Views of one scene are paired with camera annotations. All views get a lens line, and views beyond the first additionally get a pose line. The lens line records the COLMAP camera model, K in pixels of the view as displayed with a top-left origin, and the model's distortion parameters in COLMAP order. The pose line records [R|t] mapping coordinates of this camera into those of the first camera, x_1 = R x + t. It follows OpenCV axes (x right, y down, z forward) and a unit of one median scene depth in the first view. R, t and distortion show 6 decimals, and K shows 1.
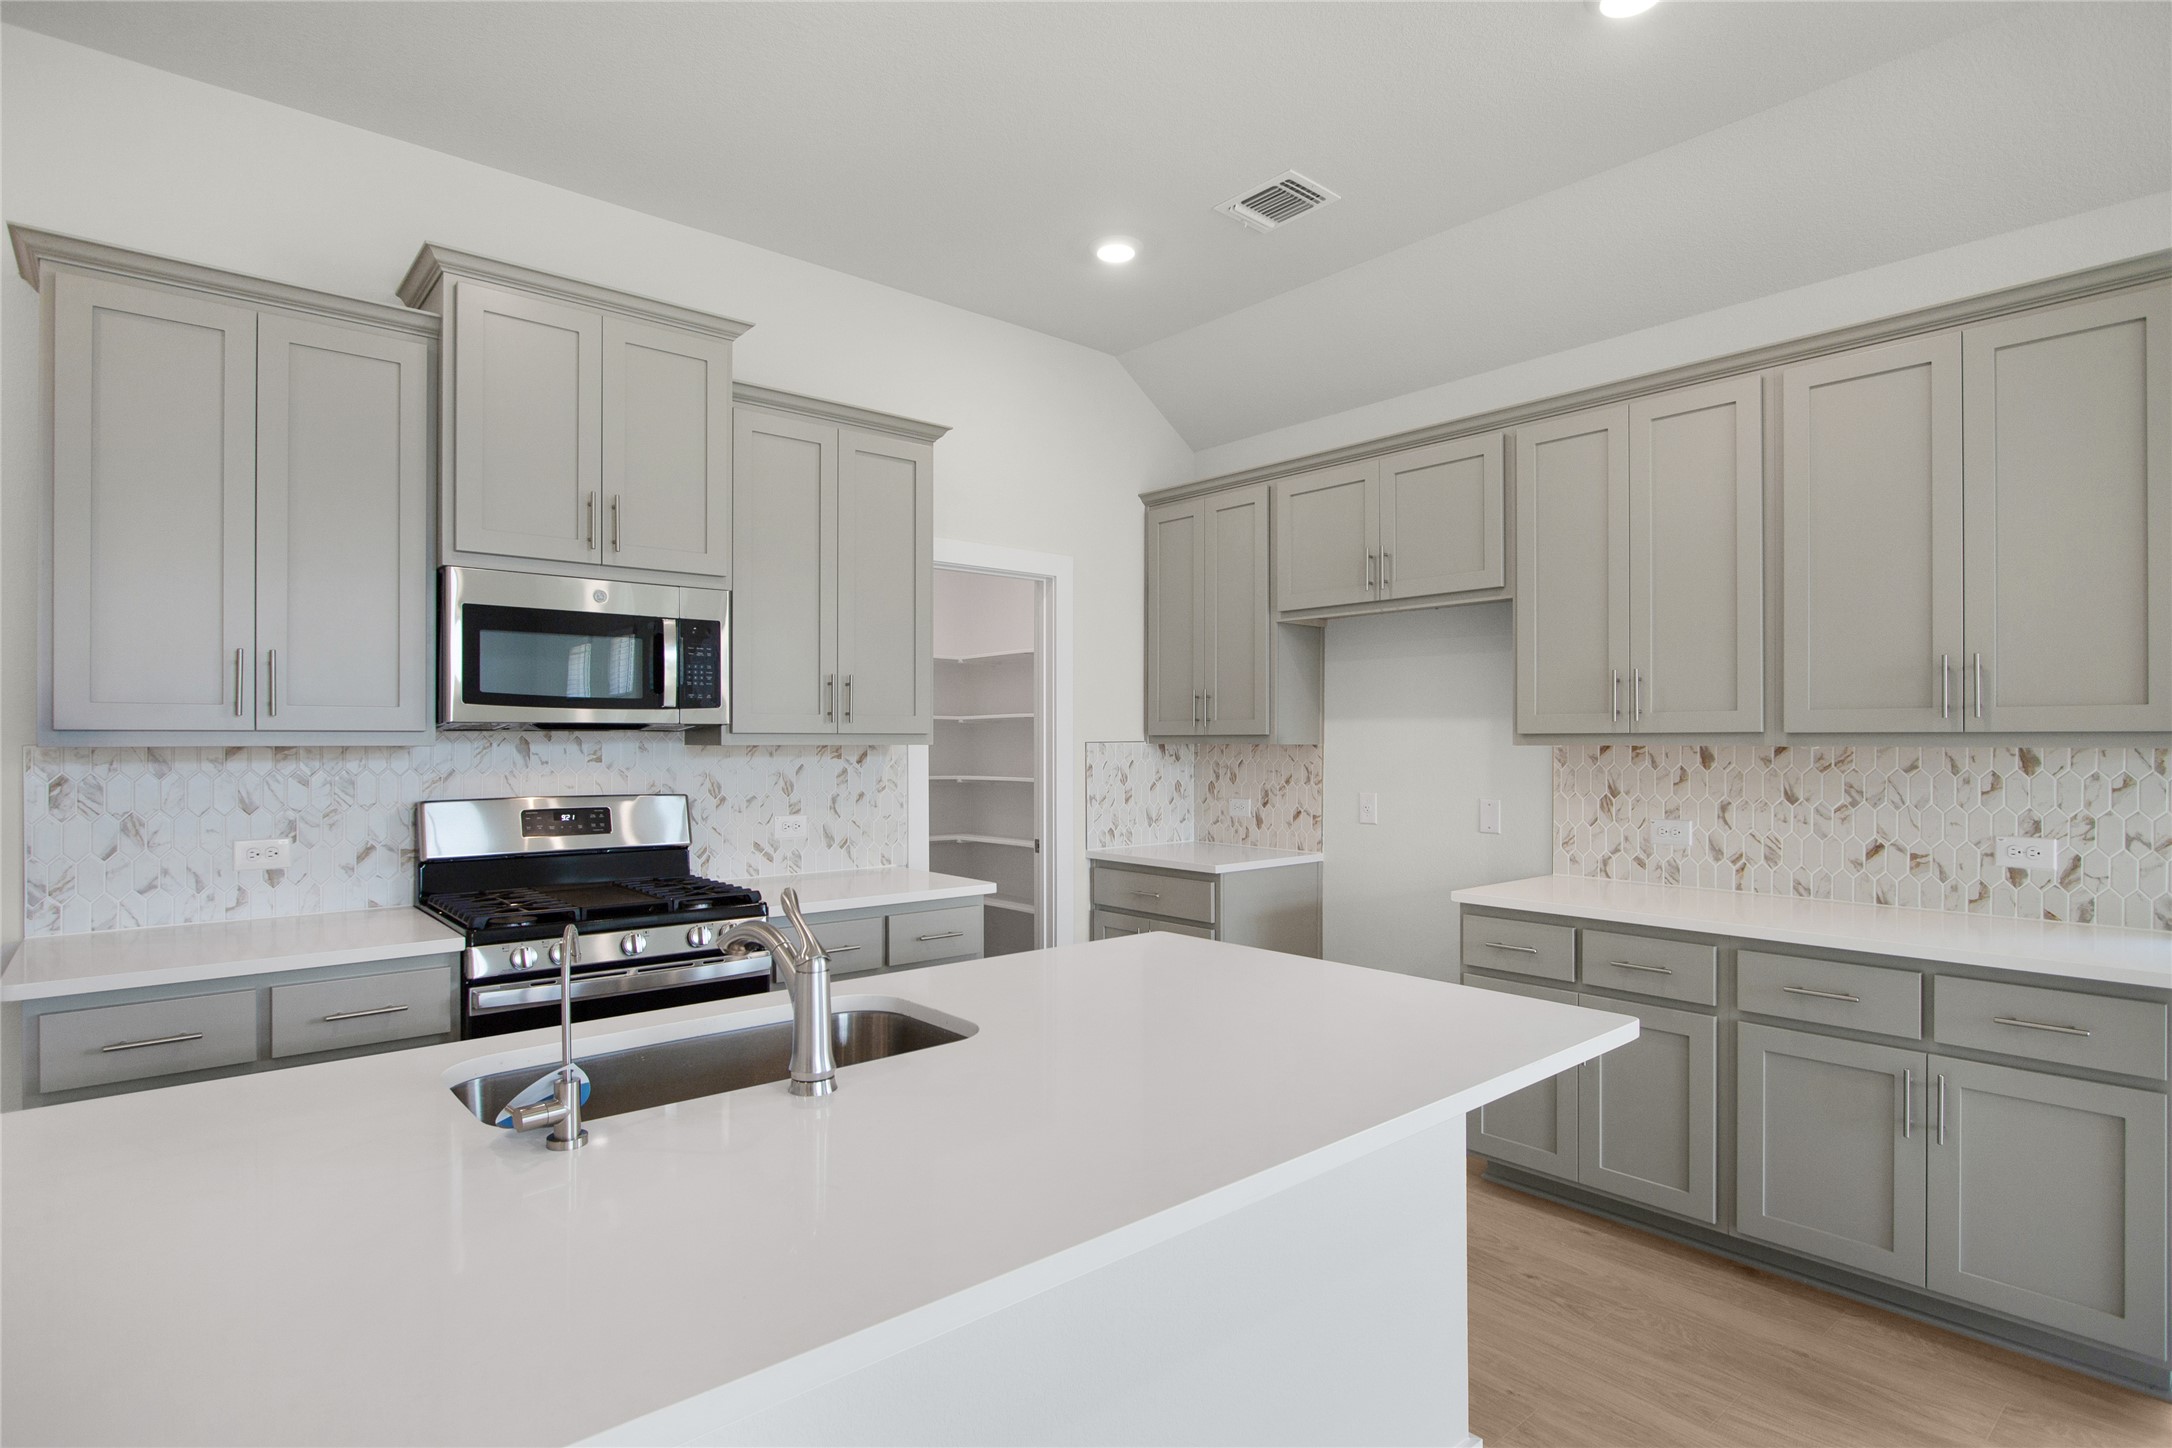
lens RADIAL K [[1102.3, 0, 1078.2], [0, 1102.3, 735.1], [0, 0, 1]] dist [-0.020599, 0.004613]
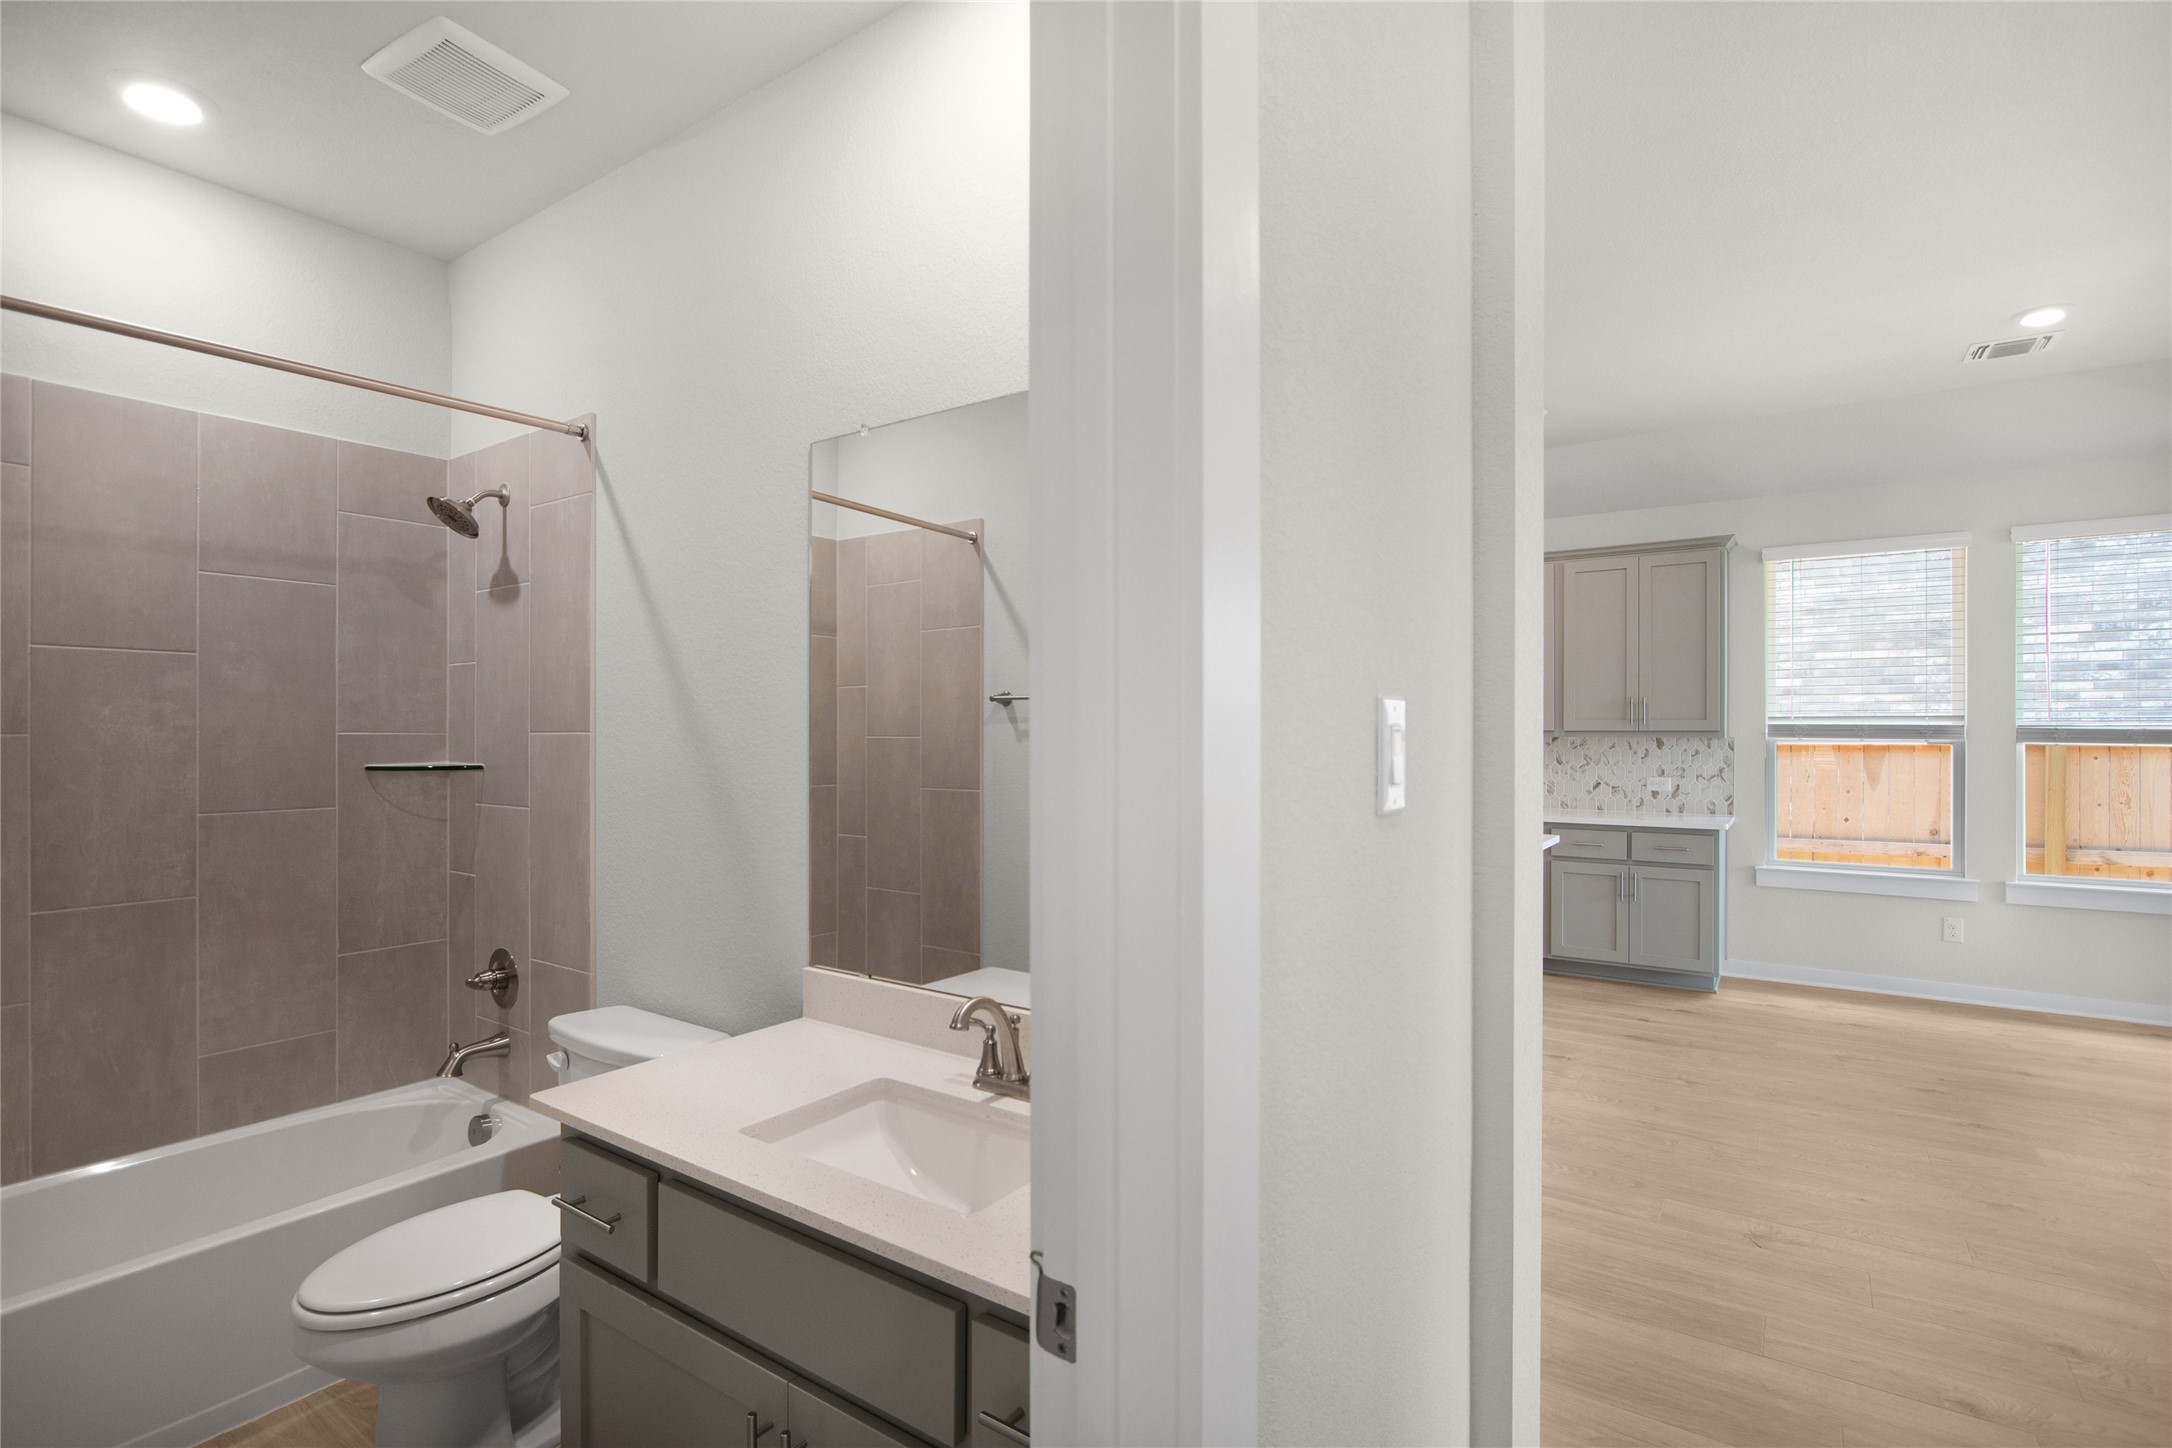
lens RADIAL K [[1028.7, 0, 1078.4], [0, 1028.7, 738.7], [0, 0, 1]] dist [-0.015941, 0.000658]
pose [[0.968880, -0.004948, 0.247482, -0.735069], [0.001785, 0.999914, 0.013003, -0.014148], [-0.247525, -0.012157, 0.968805, -0.680218]]
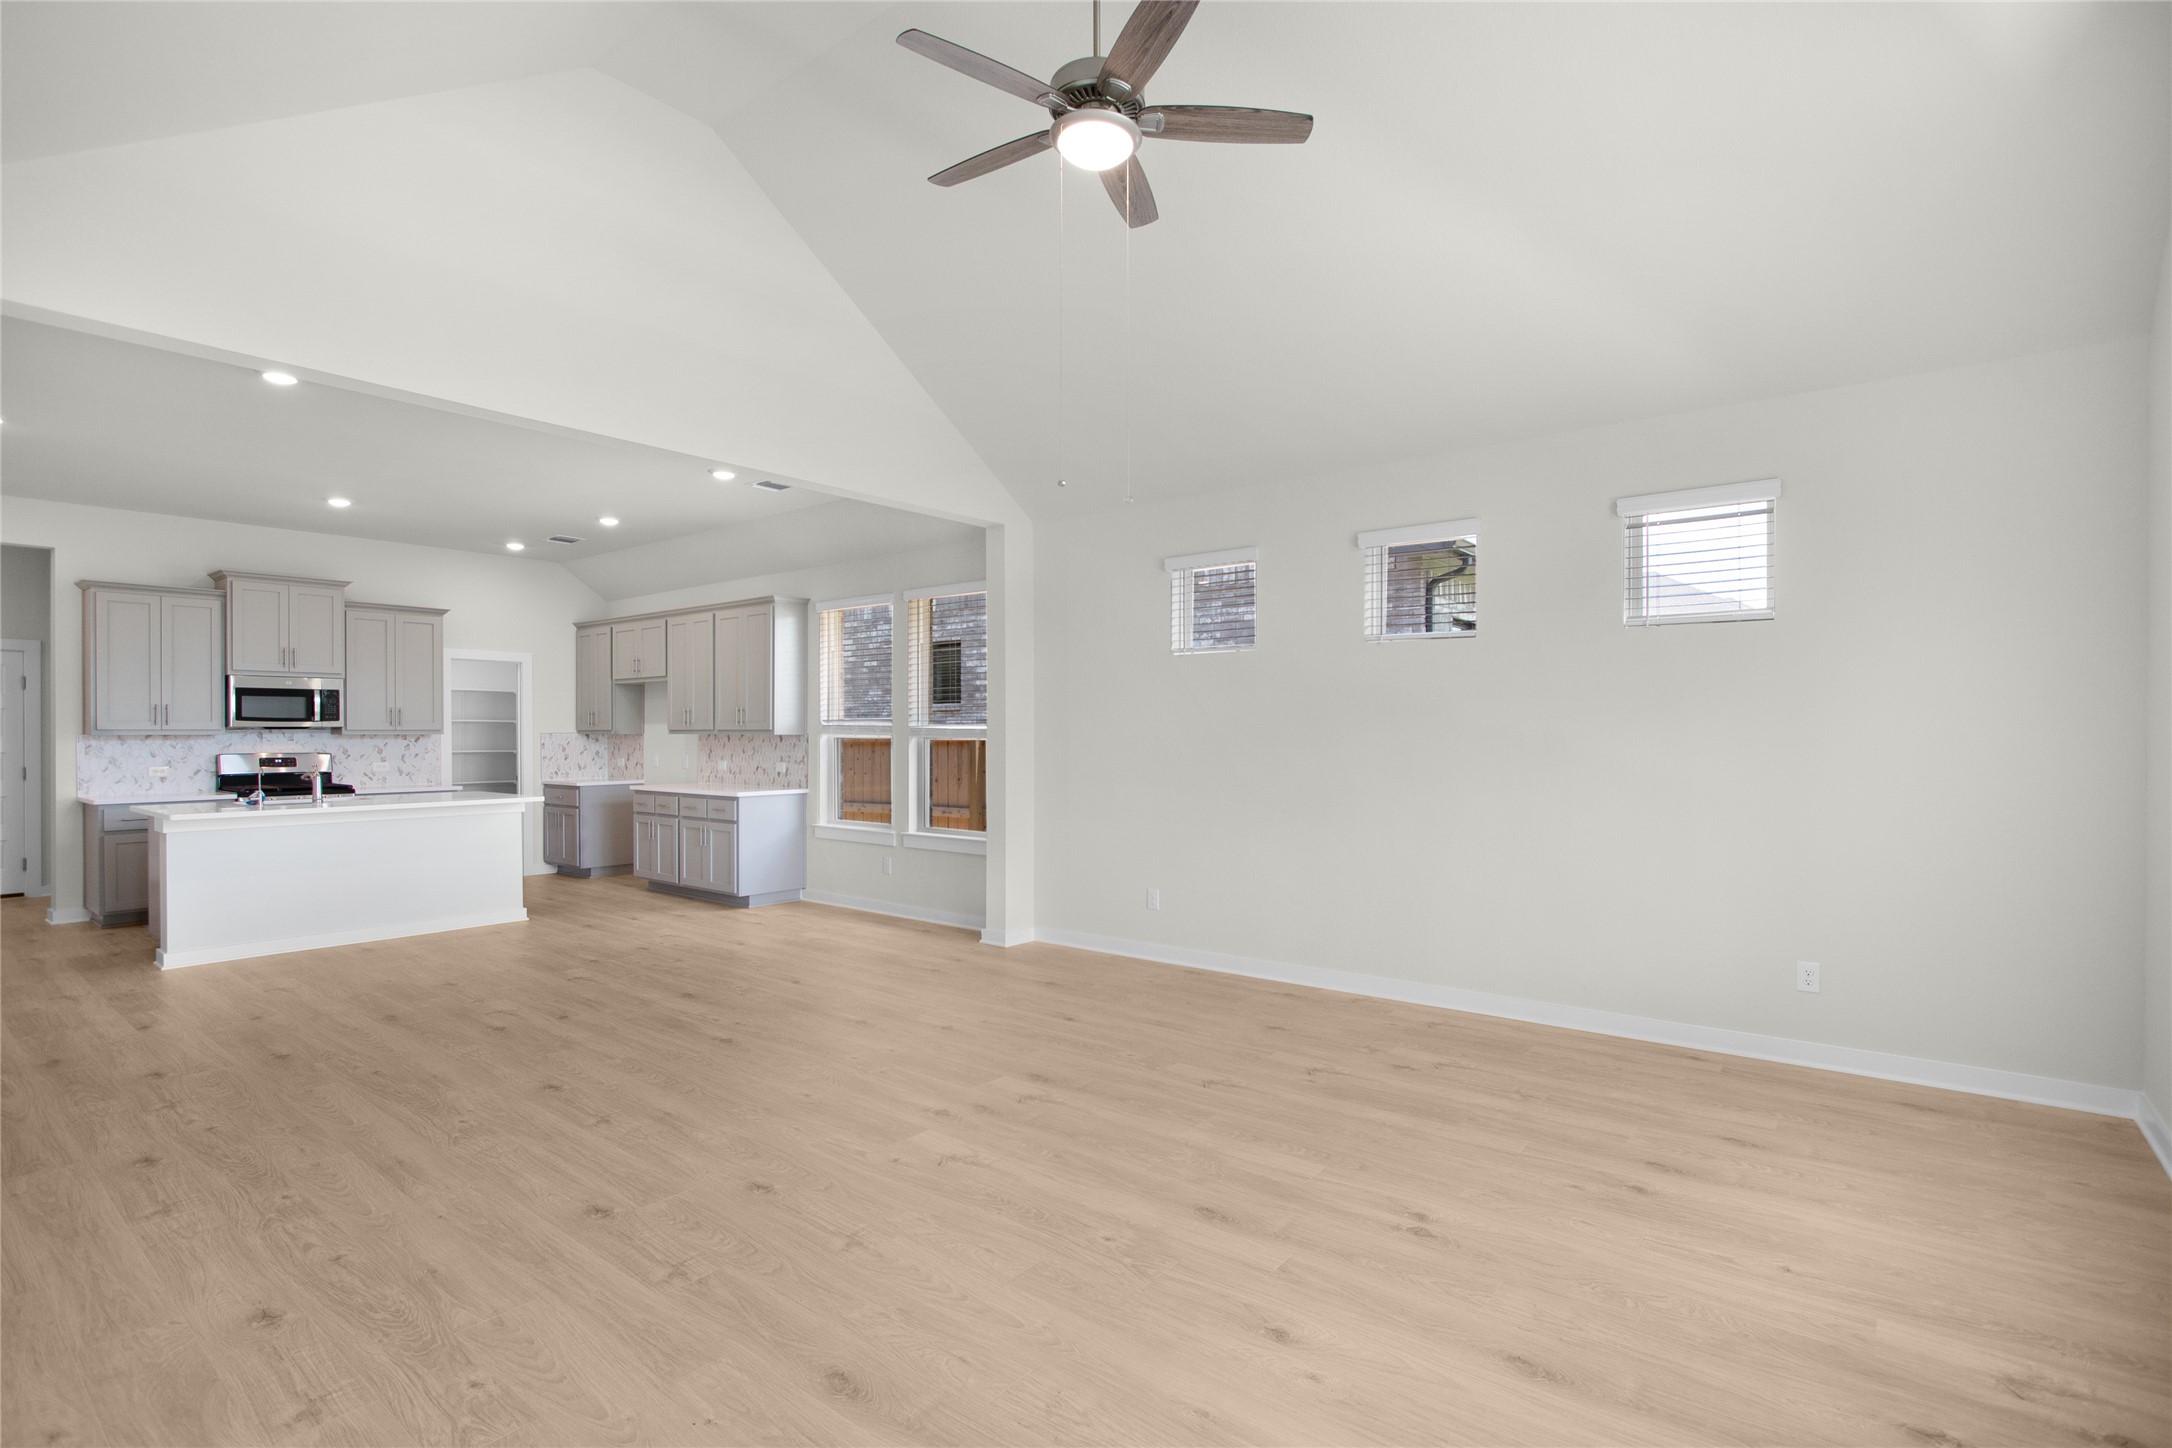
lens RADIAL K [[1028.7, 0, 1096.6], [0, 1028.7, 732.5], [0, 0, 1]] dist [-0.015941, 0.000658]
pose [[0.981377, -0.001348, 0.192085, 1.068511], [0.000416, 0.999988, 0.004894, -0.007669], [-0.192089, -0.004723, 0.981366, -1.919023]]
